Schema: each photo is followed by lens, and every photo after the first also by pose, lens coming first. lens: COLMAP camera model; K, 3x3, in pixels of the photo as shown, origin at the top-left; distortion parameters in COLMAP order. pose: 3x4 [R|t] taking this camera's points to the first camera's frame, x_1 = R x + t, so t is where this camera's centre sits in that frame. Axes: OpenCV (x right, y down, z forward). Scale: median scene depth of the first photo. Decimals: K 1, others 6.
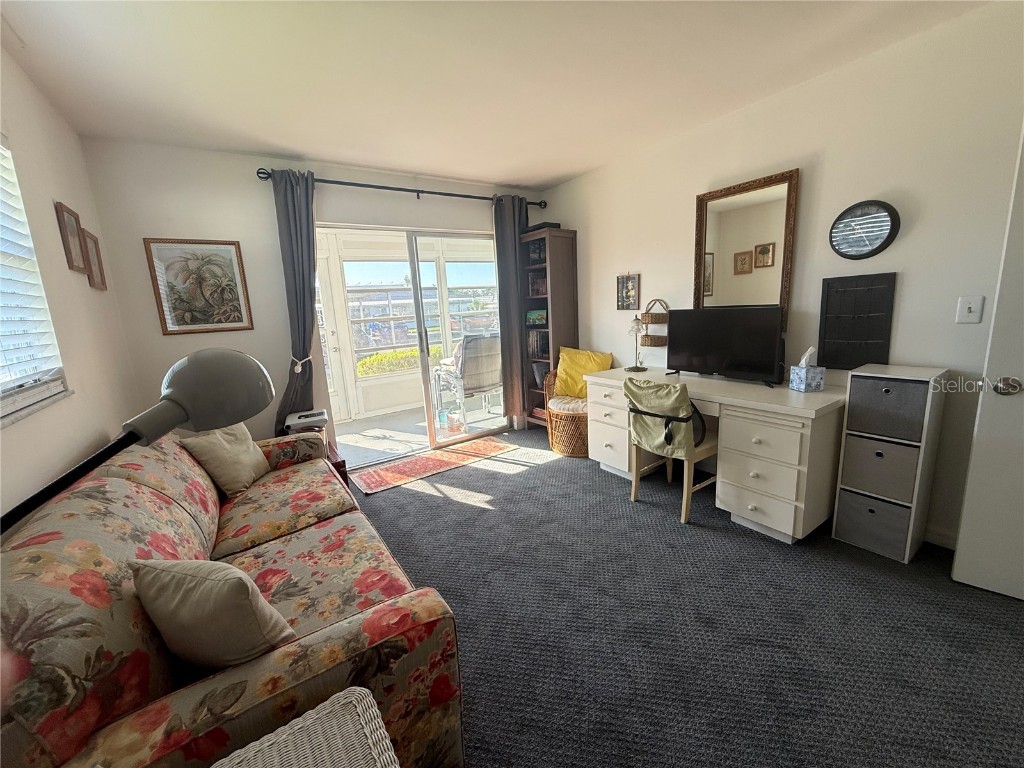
lens RADIAL K [[405.0, 0, 506.7], [0, 405.0, 384.7], [0, 0, 1]] dist [-0.004150, -0.000300]
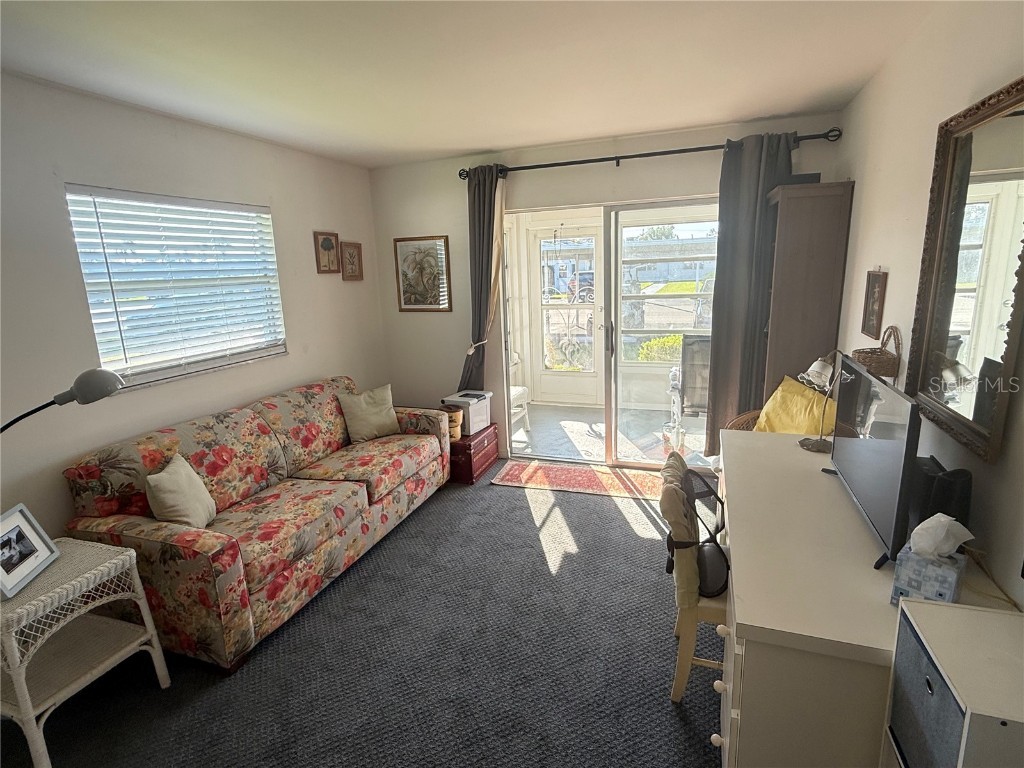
lens RADIAL K [[515.2, 0, 513.6], [0, 515.2, 384.4], [0, 0, 1]] dist [-0.005415, 0.001322]
pose [[0.593295, 0.209561, -0.777229, 0.721810], [-0.150524, 0.977371, 0.148622, -0.195021], [0.790787, 0.028814, 0.611413, 0.270633]]
